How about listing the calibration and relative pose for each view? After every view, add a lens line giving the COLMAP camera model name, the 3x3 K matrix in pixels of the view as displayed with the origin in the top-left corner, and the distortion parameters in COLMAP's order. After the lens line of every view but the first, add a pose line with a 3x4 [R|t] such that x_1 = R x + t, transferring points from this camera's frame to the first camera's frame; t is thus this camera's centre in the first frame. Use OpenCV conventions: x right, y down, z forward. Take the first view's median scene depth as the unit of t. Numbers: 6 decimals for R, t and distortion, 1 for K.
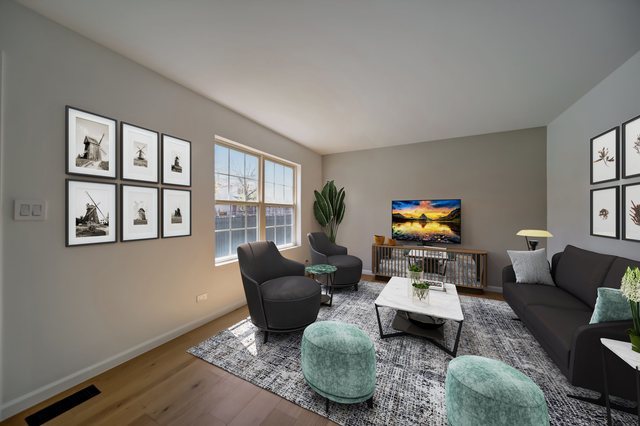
lens RADIAL K [[225.2, 0, 319.4], [0, 225.2, 211.0], [0, 0, 1]] dist [-0.000879, -0.000250]
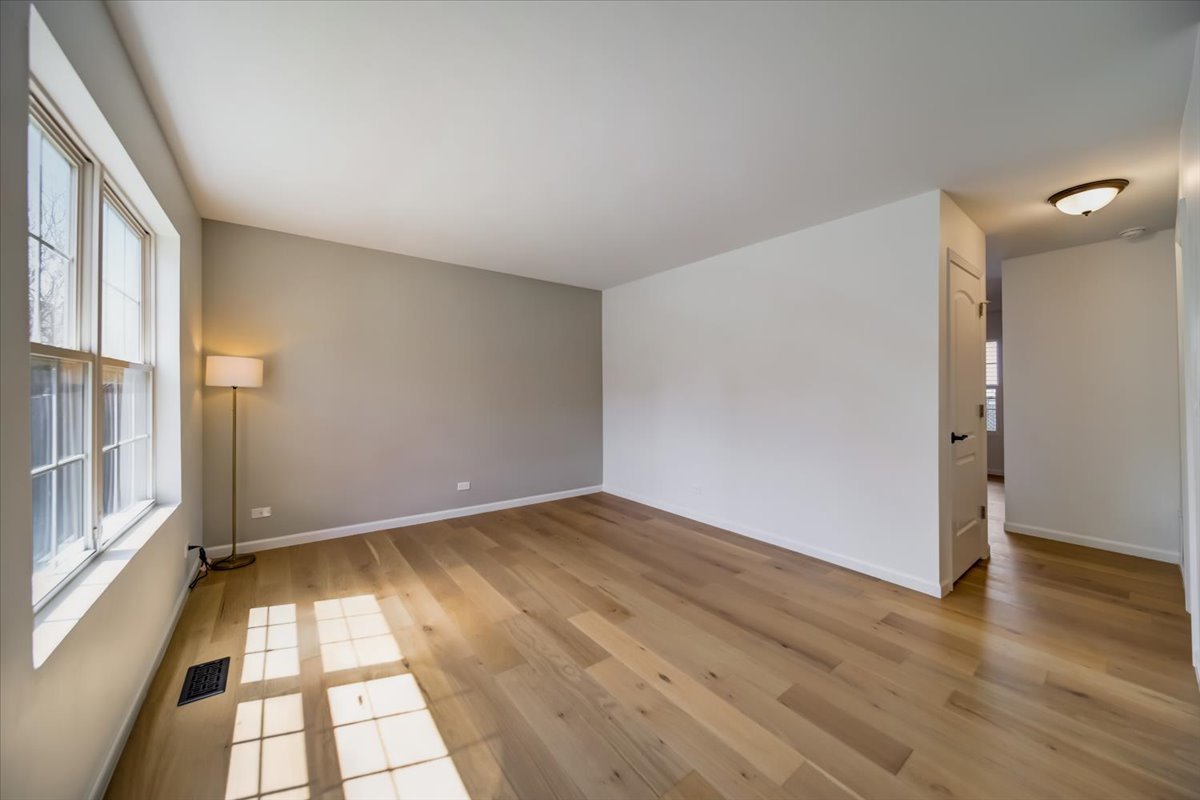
lens RADIAL K [[425.3, 0, 602.0], [0, 425.3, 387.0], [0, 0, 1]] dist [-0.001422, -0.000311]
pose [[0.431676, 0.010573, 0.901967, -0.529022], [-0.011417, 0.999915, -0.006257, -0.003747], [-0.901957, -0.007597, 0.431760, 0.353935]]
